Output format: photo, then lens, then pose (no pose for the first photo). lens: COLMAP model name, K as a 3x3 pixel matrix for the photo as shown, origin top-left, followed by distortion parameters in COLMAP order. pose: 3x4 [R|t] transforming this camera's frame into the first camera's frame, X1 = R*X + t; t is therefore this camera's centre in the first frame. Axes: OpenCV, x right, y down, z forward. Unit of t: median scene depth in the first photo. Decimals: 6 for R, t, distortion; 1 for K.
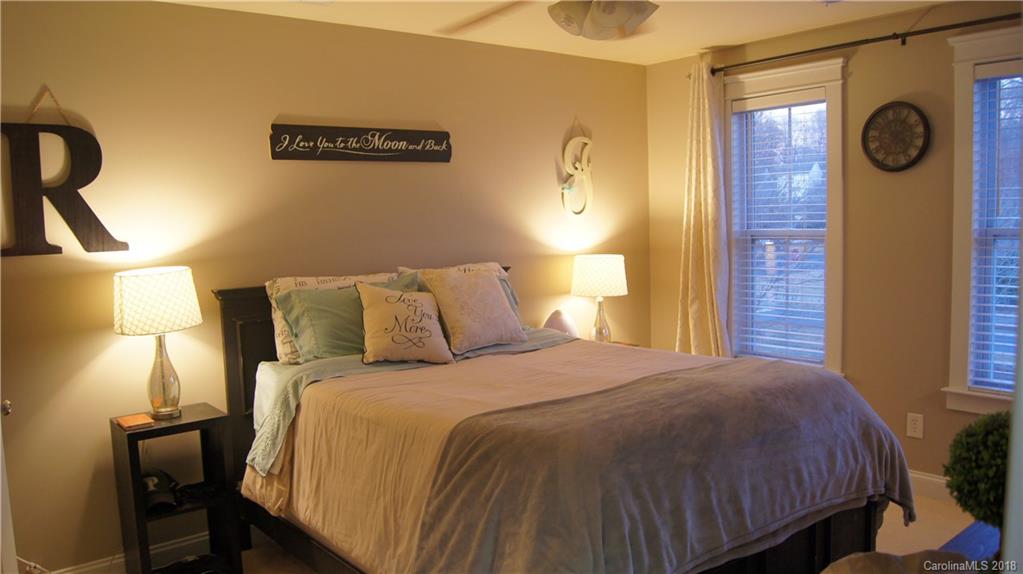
lens RADIAL K [[789.6, 0, 506.1], [0, 789.6, 293.0], [0, 0, 1]] dist [-0.075430, 0.015822]
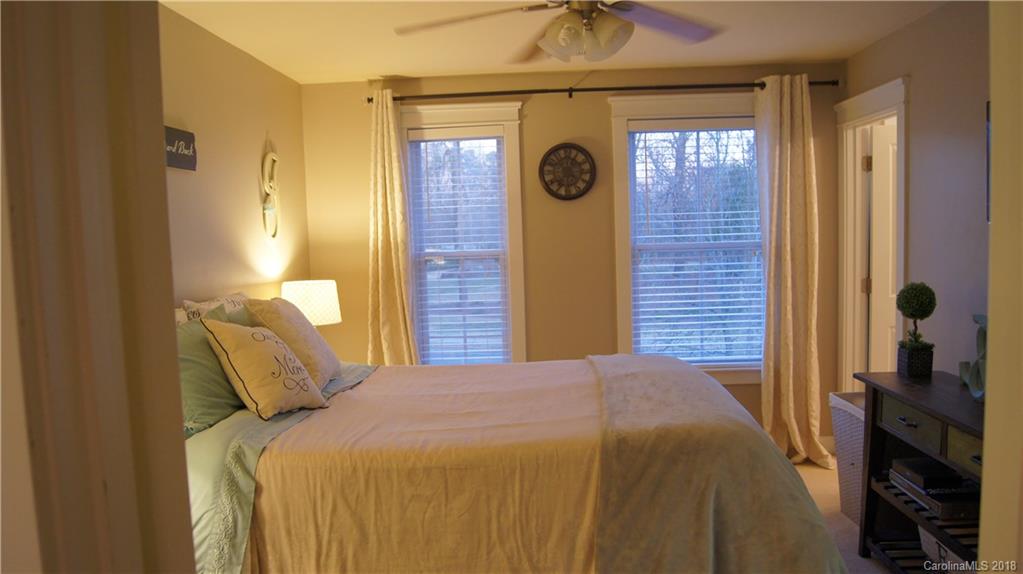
lens RADIAL K [[789.6, 0, 505.2], [0, 789.6, 283.9], [0, 0, 1]] dist [-0.075430, 0.015822]
pose [[0.669785, -0.039008, 0.741530, -0.468182], [0.083224, 0.996271, -0.022763, -0.005069], [-0.737876, 0.076959, 0.670534, 0.239878]]
